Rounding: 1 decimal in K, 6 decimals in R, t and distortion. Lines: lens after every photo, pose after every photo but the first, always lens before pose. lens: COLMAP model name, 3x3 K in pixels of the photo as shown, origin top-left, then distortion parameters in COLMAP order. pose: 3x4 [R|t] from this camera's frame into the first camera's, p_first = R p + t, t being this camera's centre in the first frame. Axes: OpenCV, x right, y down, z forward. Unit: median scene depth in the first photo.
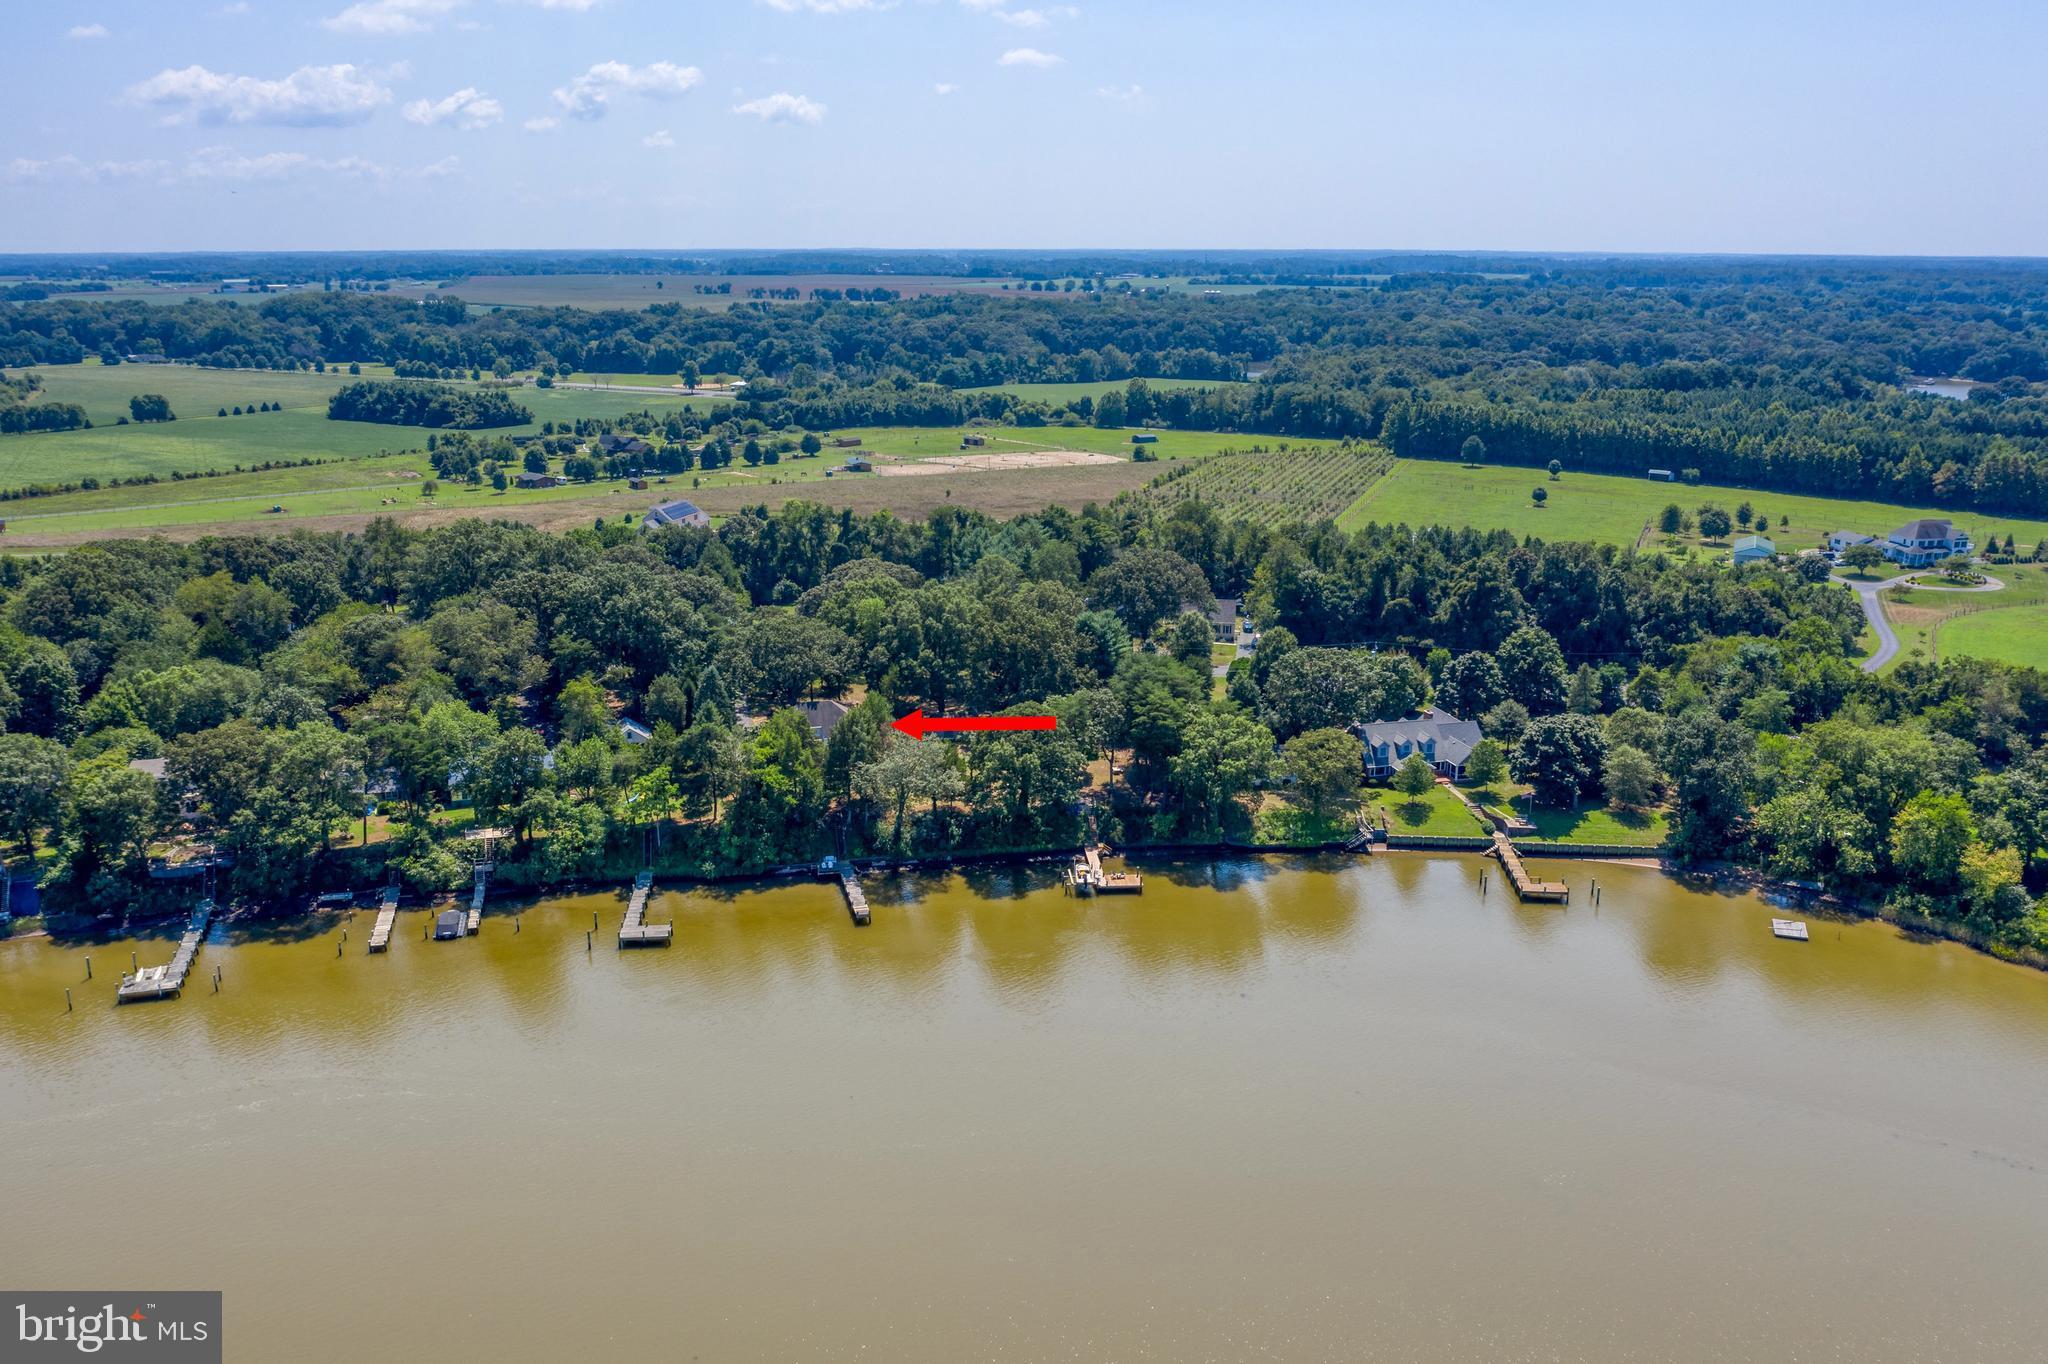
lens RADIAL K [[1584.3, 0, 1024.0], [0, 1584.3, 682.0], [0, 0, 1]] dist [-0.033692, 0.004512]
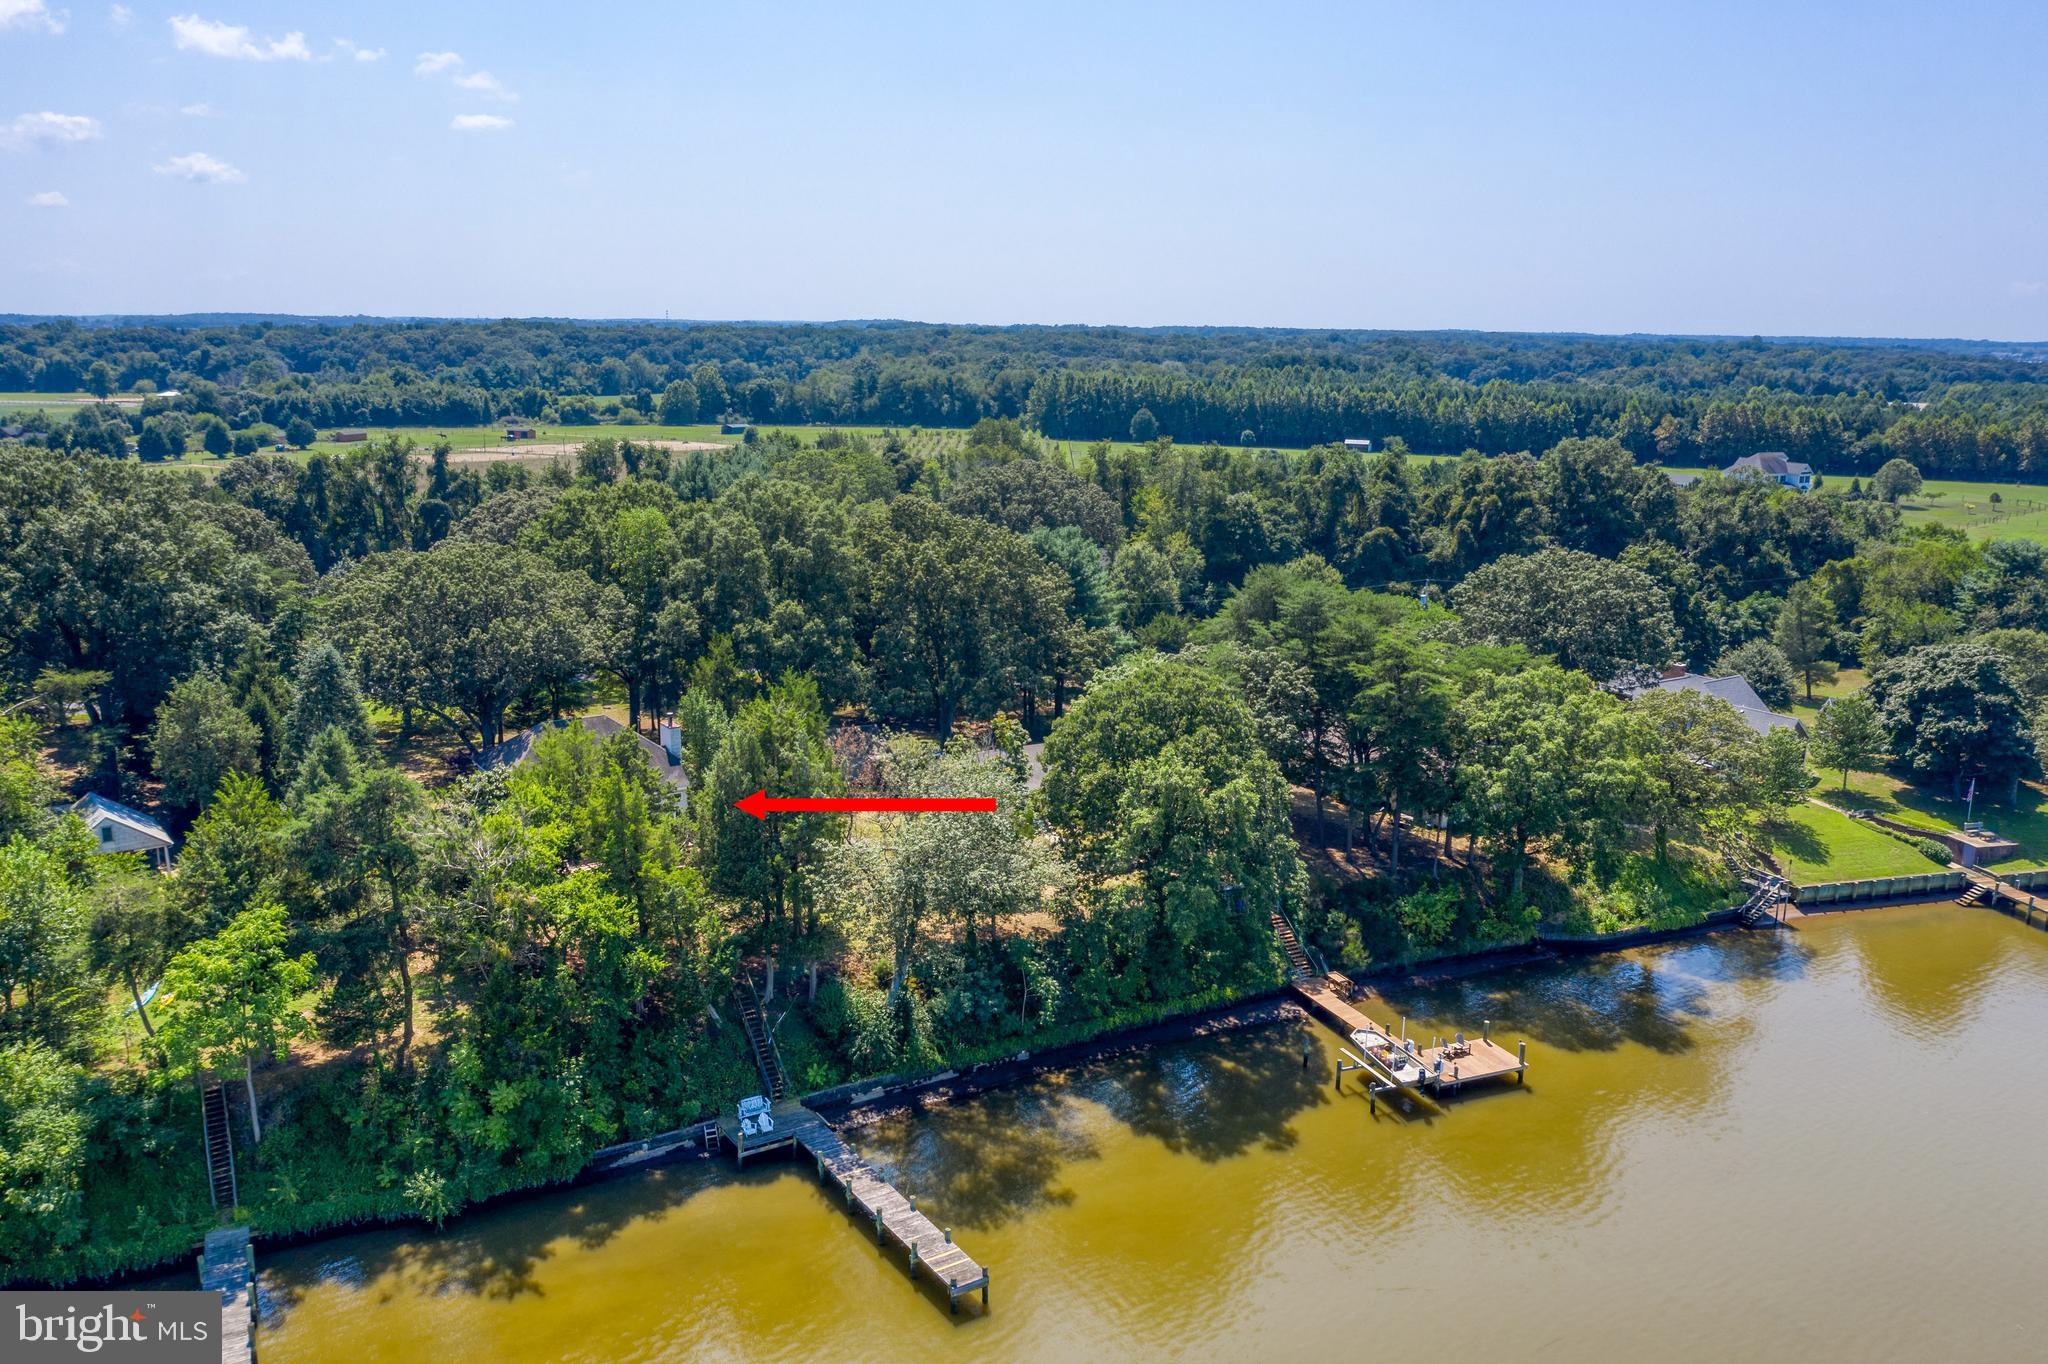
lens RADIAL K [[1584.3, 0, 1024.0], [0, 1584.3, 682.0], [0, 0, 1]] dist [-0.033692, 0.004512]
pose [[0.944887, -0.062007, 0.321471, -0.151942], [0.074285, 0.996896, -0.026059, 0.022592], [-0.318857, 0.048503, 0.946561, 0.533889]]
